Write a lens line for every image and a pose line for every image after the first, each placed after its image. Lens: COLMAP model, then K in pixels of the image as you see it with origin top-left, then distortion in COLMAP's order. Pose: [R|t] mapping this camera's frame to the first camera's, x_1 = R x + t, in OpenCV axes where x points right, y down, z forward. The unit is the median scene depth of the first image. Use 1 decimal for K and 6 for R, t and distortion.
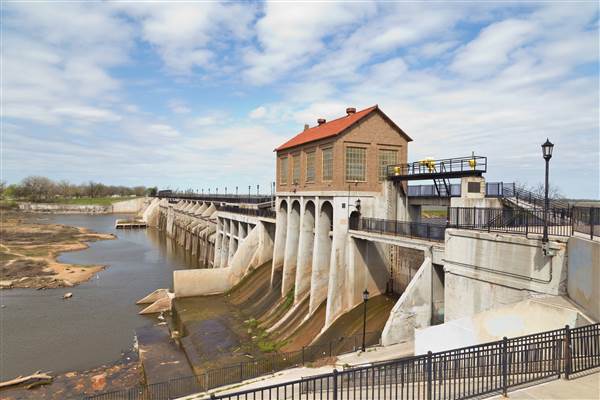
lens RADIAL K [[409.0, 0, 299.8], [0, 409.0, 199.2], [0, 0, 1]] dist [0.026632, 0.002392]
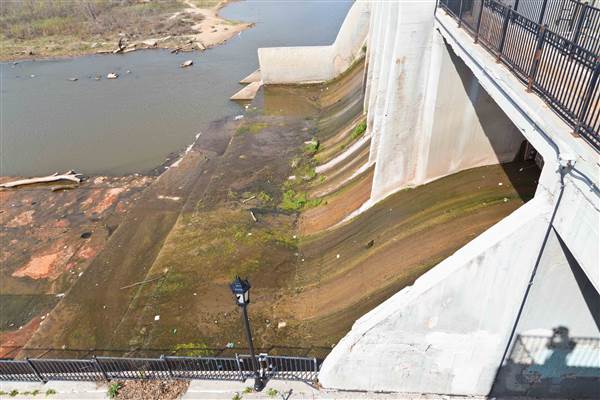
lens RADIAL K [[409.0, 0, 300.1], [0, 409.0, 194.0], [0, 0, 1]] dist [0.026632, 0.002392]
pose [[0.866849, 0.218121, -0.448326, 0.143123], [0.067532, 0.839567, 0.539043, 0.001062], [0.493976, -0.497545, 0.713047, 0.363744]]
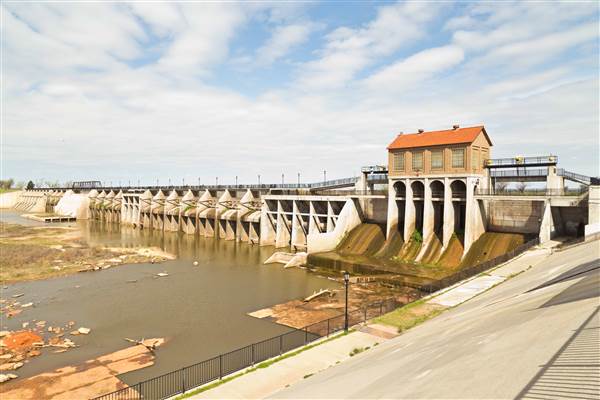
lens RADIAL K [[409.0, 0, 301.3], [0, 409.0, 200.6], [0, 0, 1]] dist [0.026632, 0.002392]
pose [[0.931019, -0.018745, 0.364489, -0.785326], [0.013022, 0.999750, 0.018153, 0.034481], [-0.364738, -0.012155, 0.931031, -0.247015]]
